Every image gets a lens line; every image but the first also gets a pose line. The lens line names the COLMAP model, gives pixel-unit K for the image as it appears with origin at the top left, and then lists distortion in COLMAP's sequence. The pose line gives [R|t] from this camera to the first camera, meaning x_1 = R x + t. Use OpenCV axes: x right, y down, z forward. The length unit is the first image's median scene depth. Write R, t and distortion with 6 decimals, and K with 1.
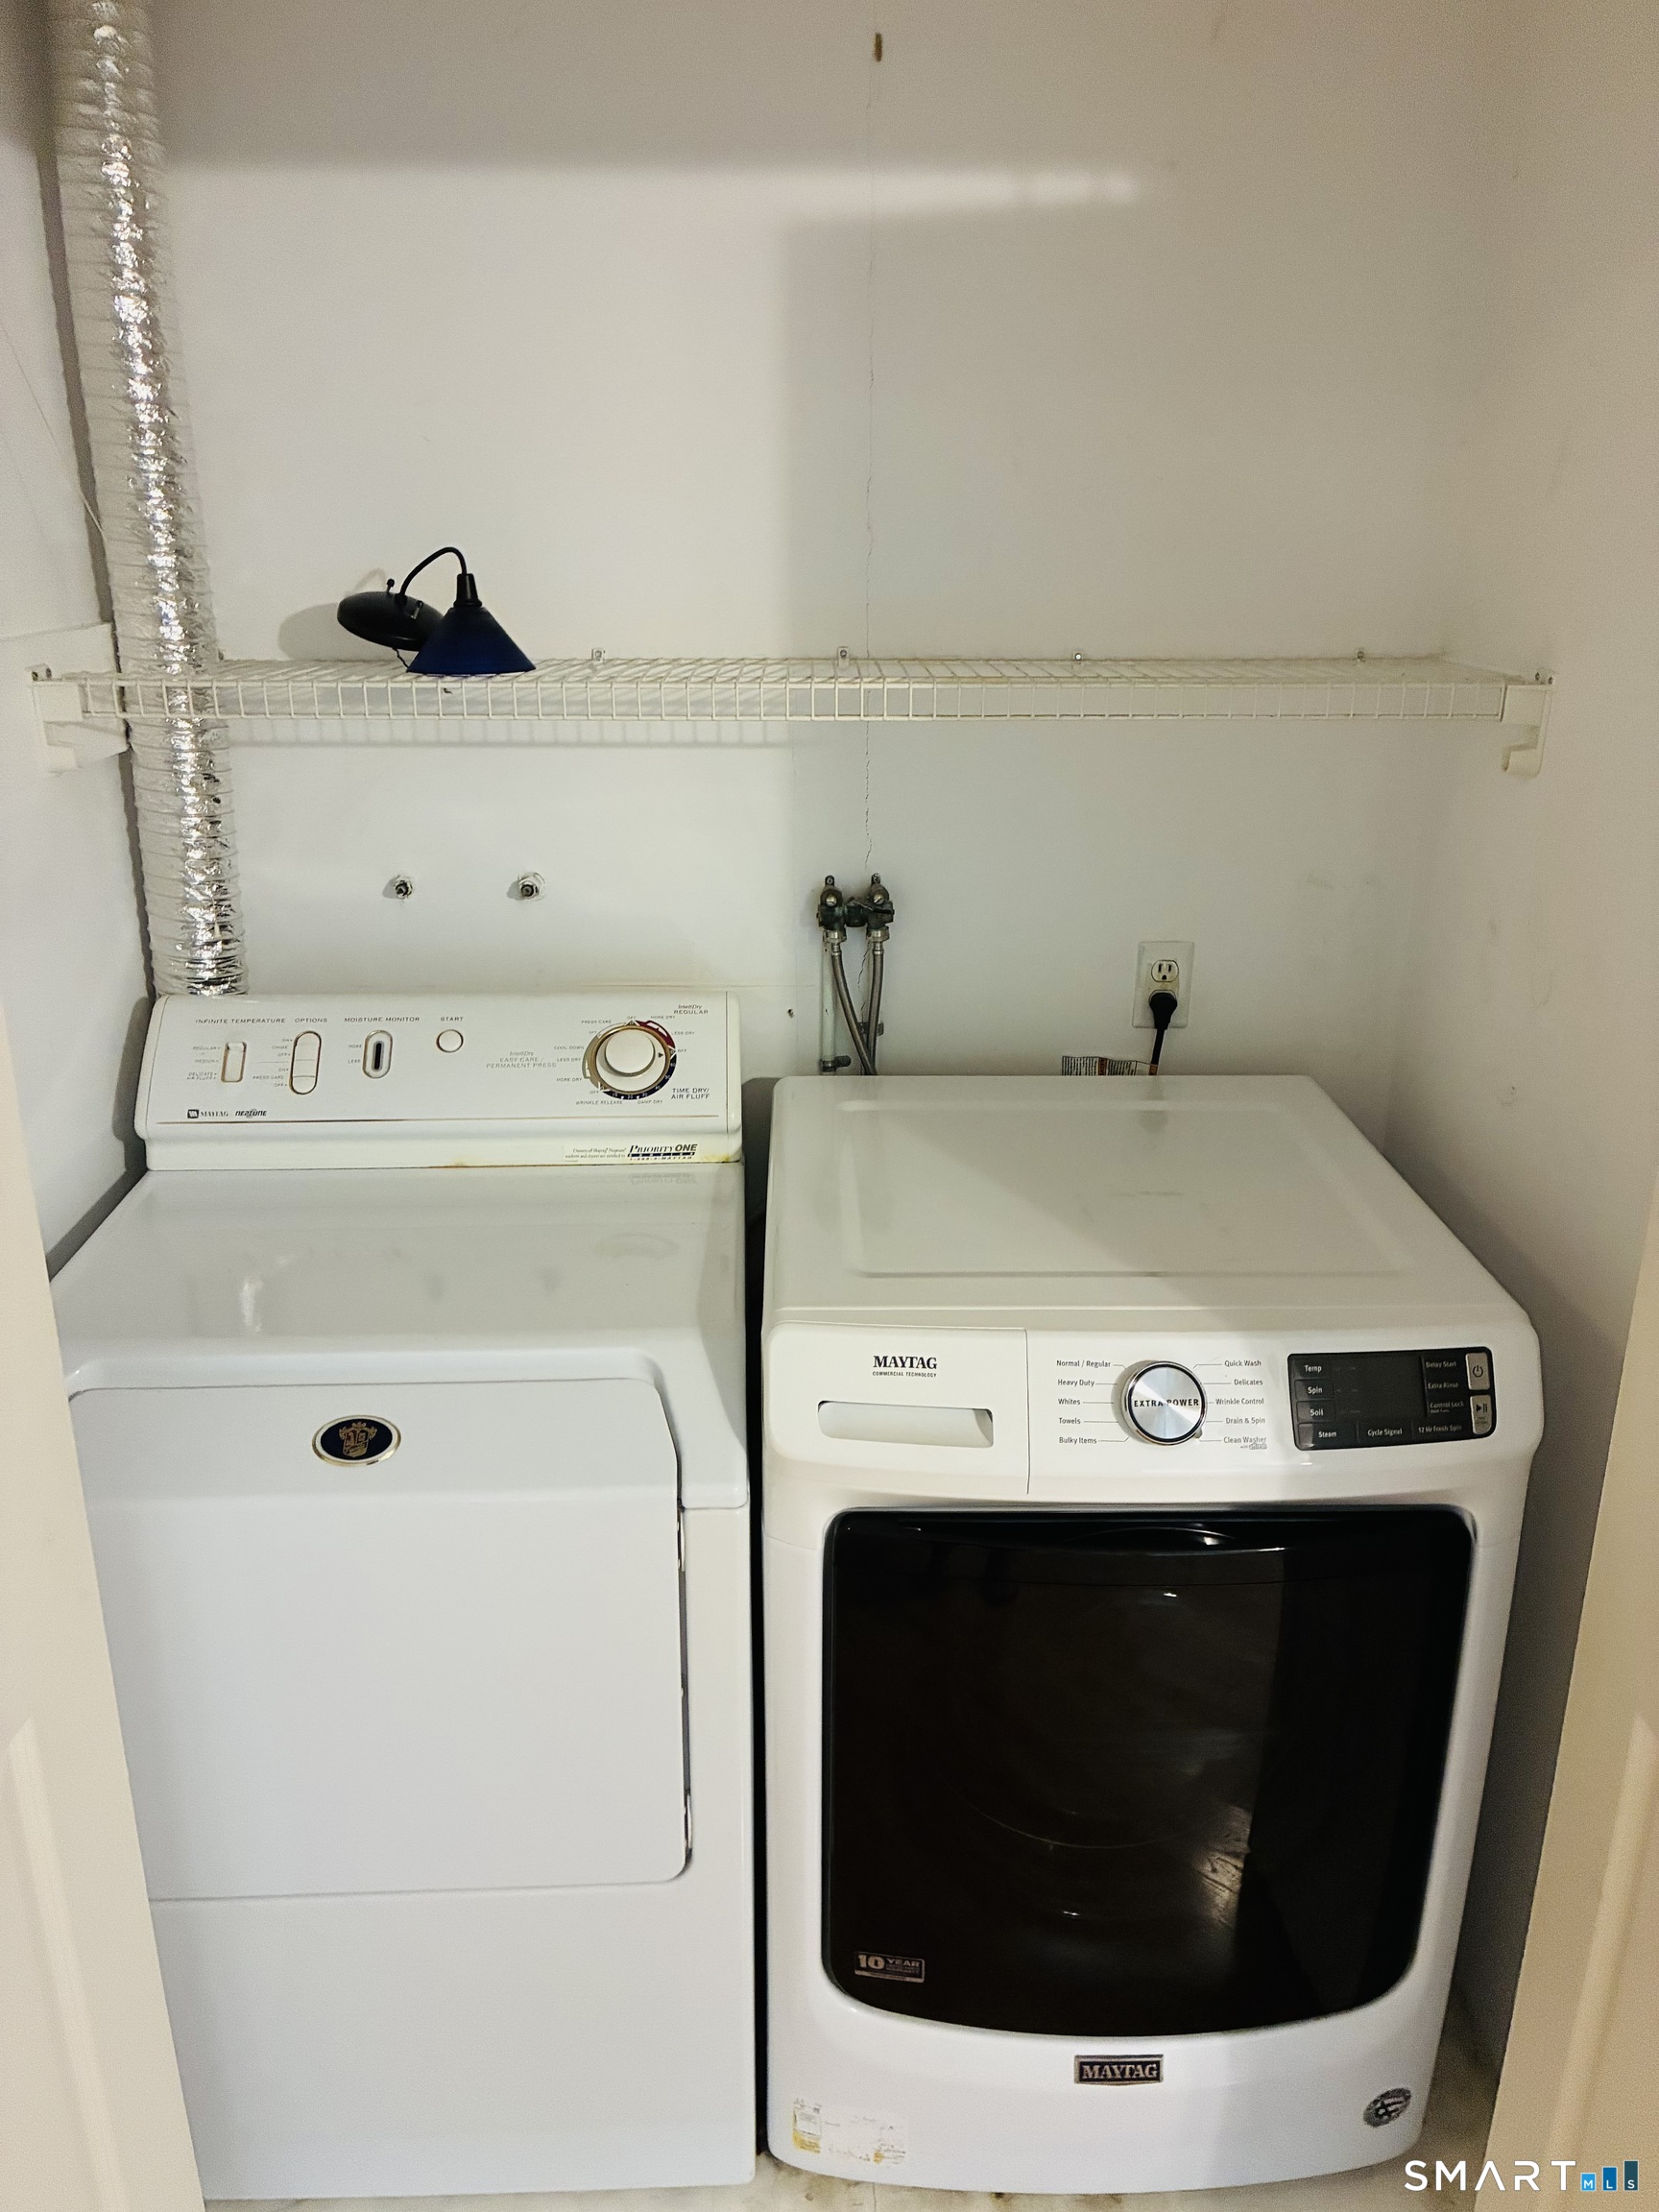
lens RADIAL K [[1677.1, 0, 837.4], [0, 1677.1, 1089.3], [0, 0, 1]] dist [0.046208, -0.061156]
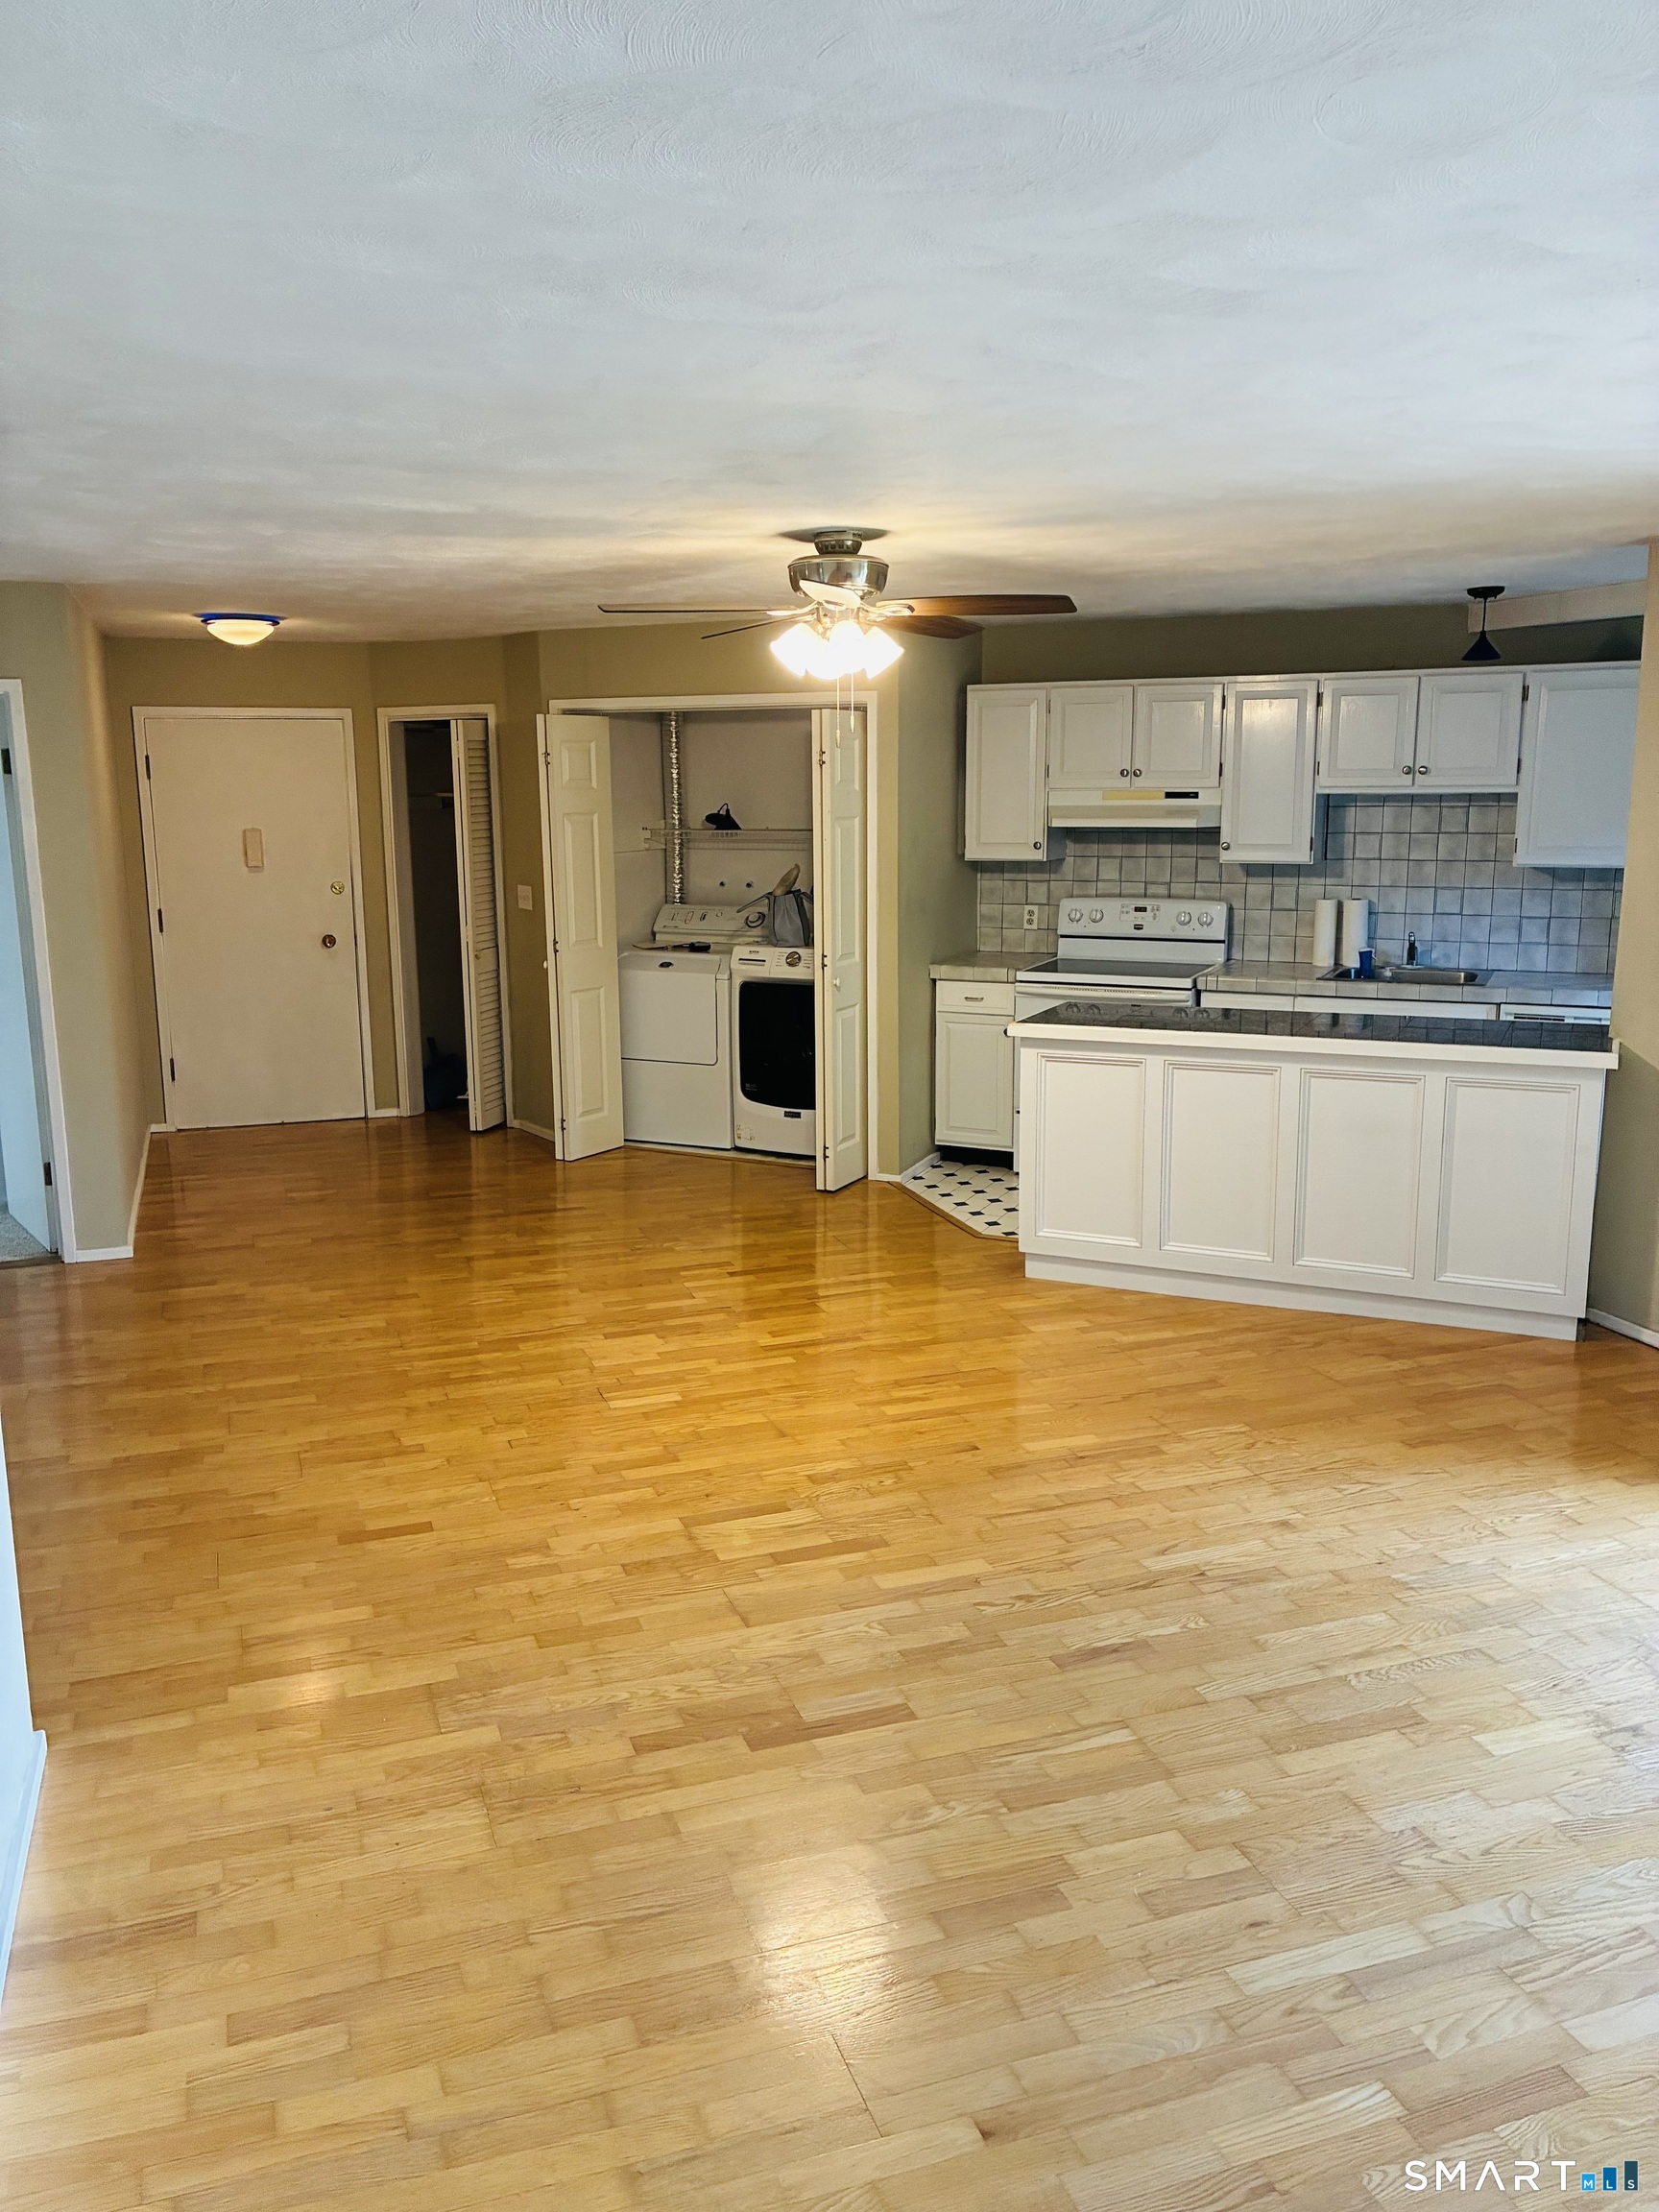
lens RADIAL K [[1677.1, 0, 792.0], [0, 1677.1, 1112.5], [0, 0, 1]] dist [0.046208, -0.061156]
pose [[0.888119, 0.078693, -0.452827, 1.937869], [-0.137573, 0.985577, -0.098543, 0.876748], [0.438542, 0.149815, 0.886136, -2.672942]]
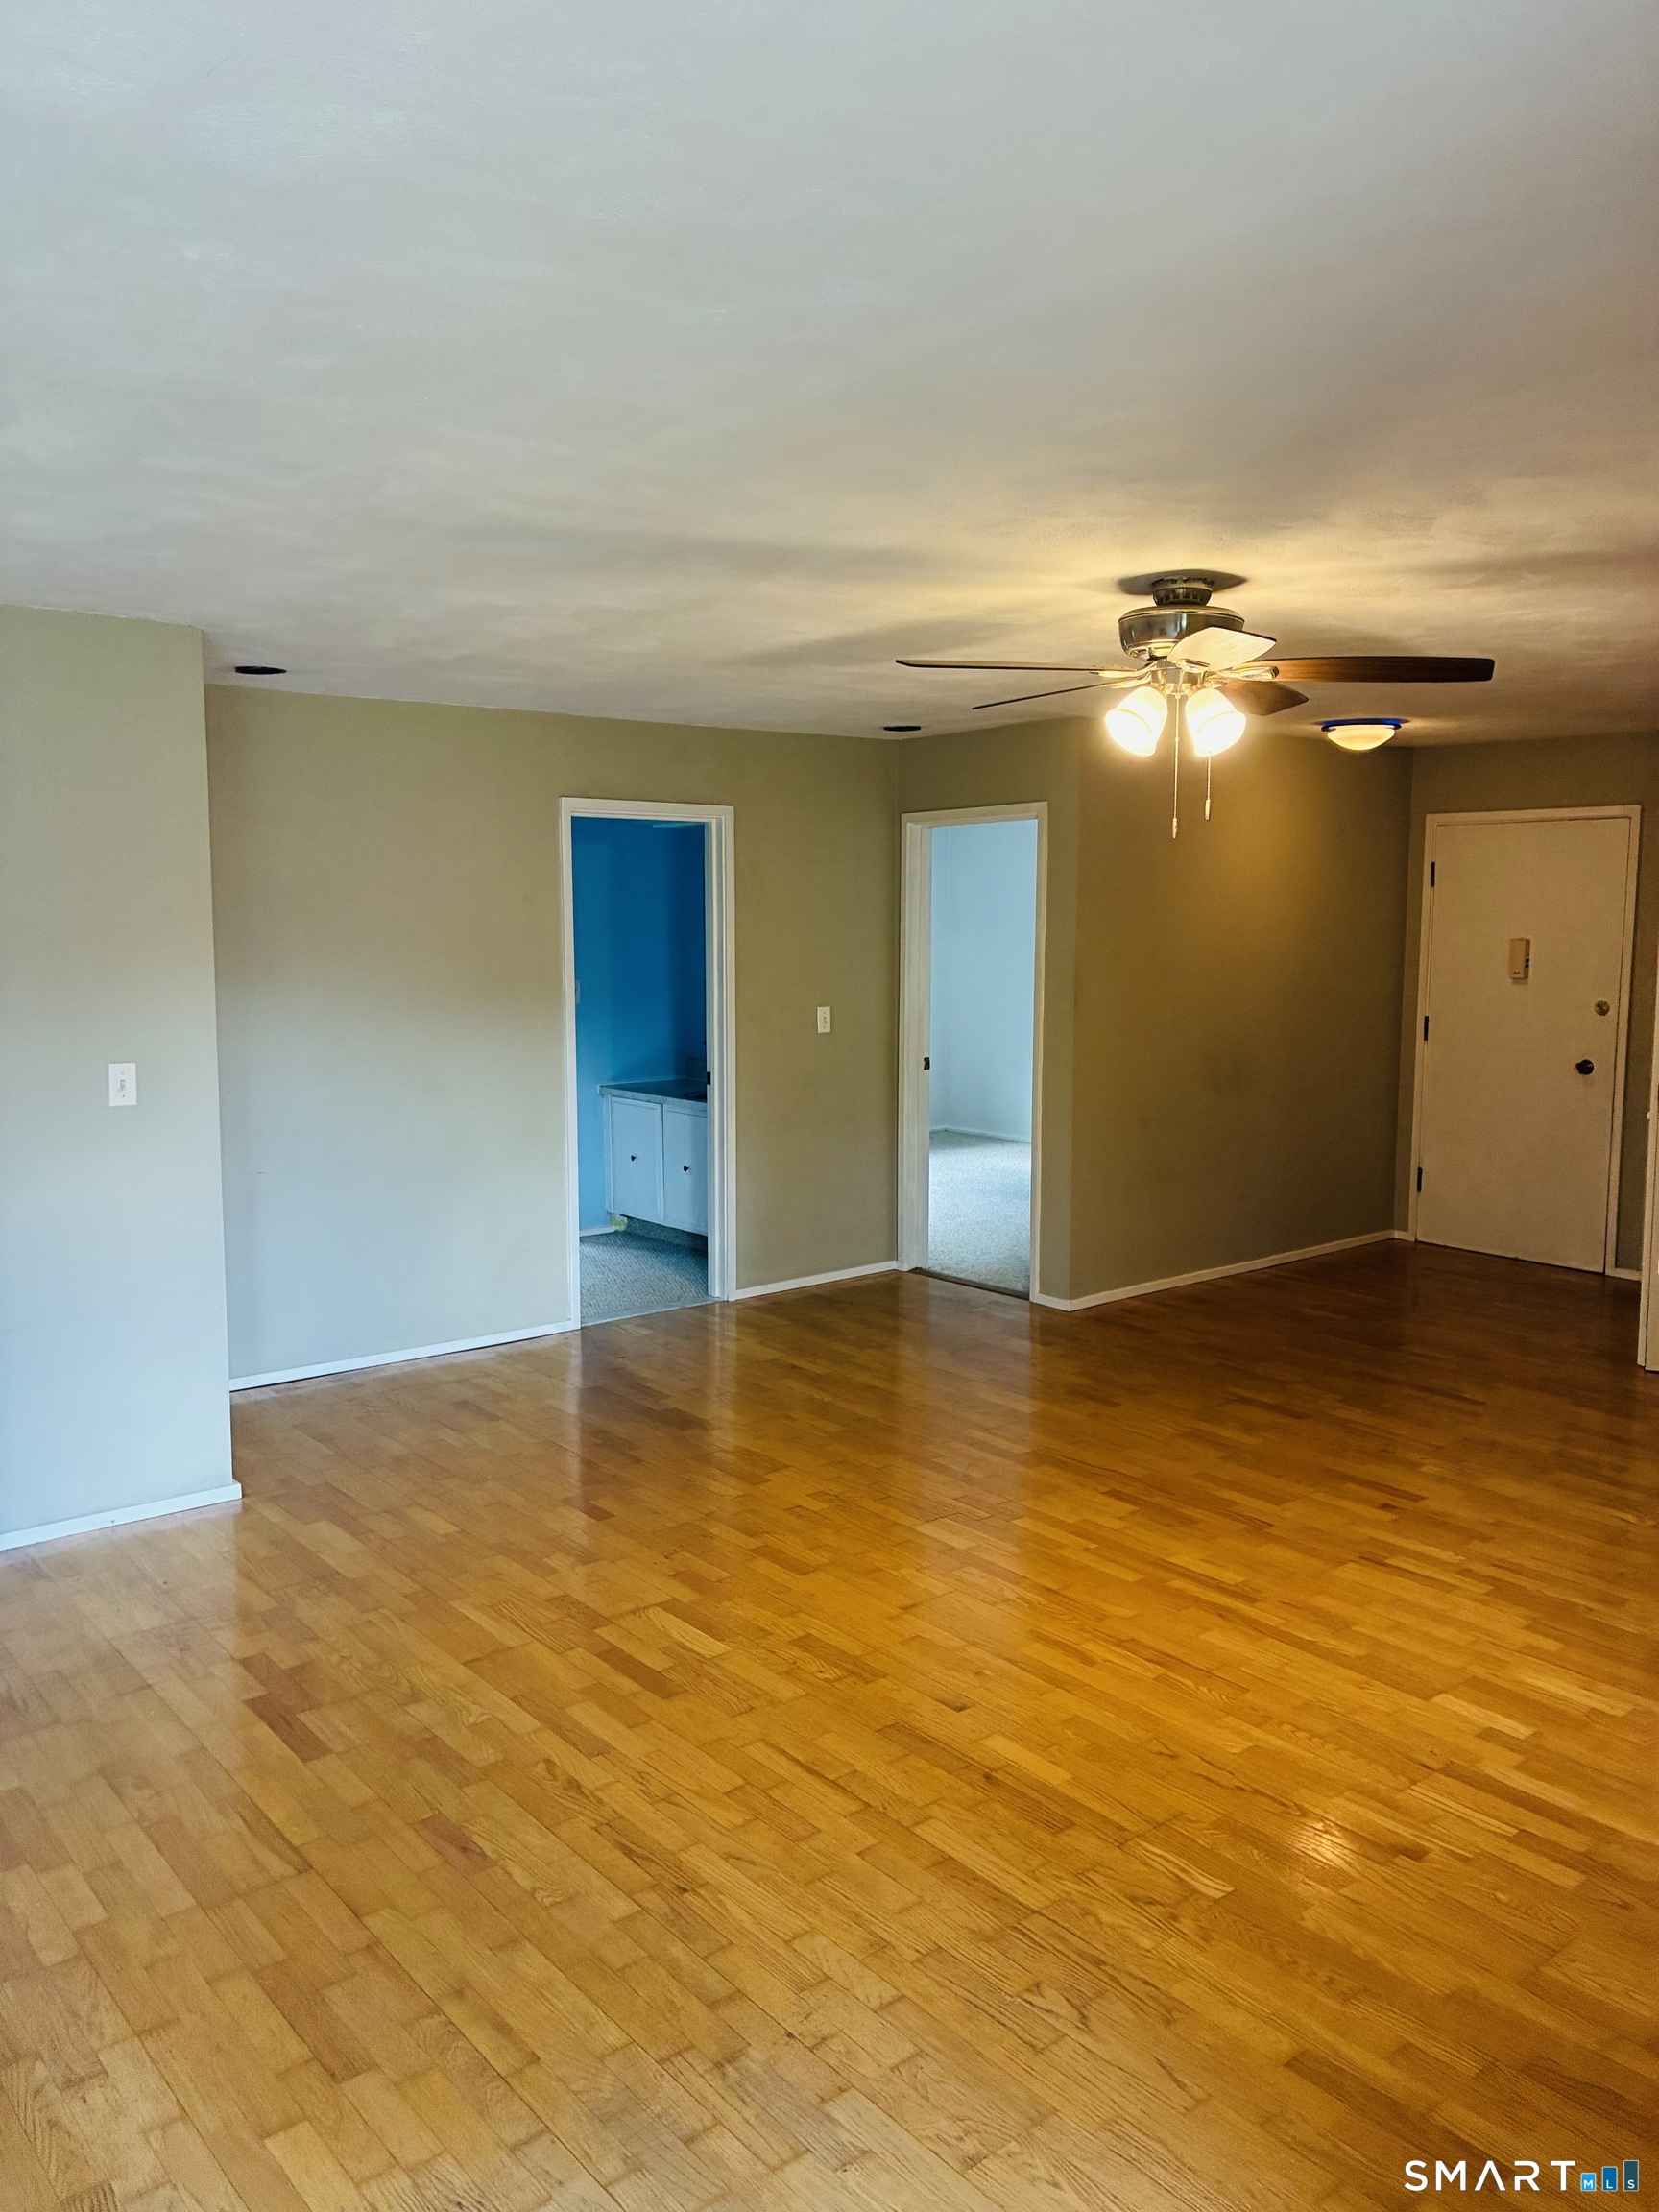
lens RADIAL K [[1677.1, 0, 810.8], [0, 1677.1, 1094.0], [0, 0, 1]] dist [0.046208, -0.061156]
pose [[-0.125349, 0.107848, -0.986233, 2.901230], [-0.320596, 0.936338, 0.143140, 0.236365], [0.938885, 0.334125, -0.082794, -0.682495]]
